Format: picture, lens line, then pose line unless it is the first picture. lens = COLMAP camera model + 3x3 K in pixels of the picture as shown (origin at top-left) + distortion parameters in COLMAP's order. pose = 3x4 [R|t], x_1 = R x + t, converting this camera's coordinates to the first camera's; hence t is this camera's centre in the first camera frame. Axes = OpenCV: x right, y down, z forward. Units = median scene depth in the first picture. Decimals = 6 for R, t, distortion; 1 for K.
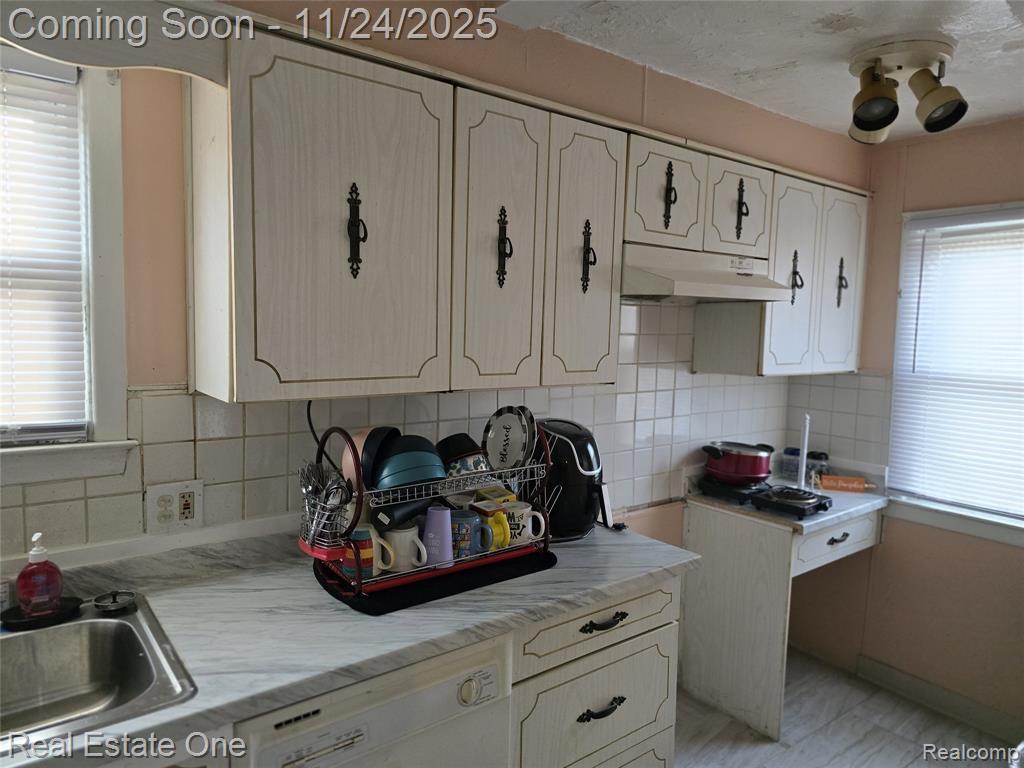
lens RADIAL K [[693.4, 0, 520.0], [0, 693.4, 384.3], [0, 0, 1]] dist [0.063797, -0.052207]
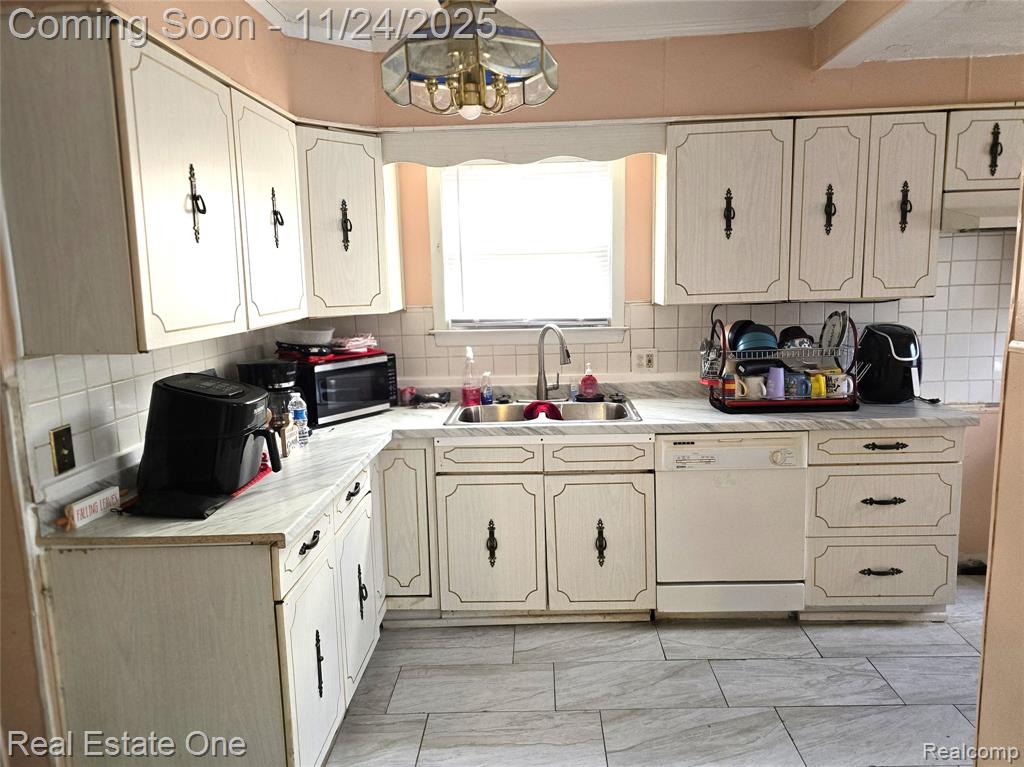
lens RADIAL K [[693.4, 0, 520.0], [0, 693.4, 383.8], [0, 0, 1]] dist [0.063797, -0.052207]
pose [[0.766405, 0.052977, -0.640169, 0.509732], [-0.009144, 0.997392, 0.071592, 0.098270], [0.642292, -0.049014, 0.764891, -0.750973]]
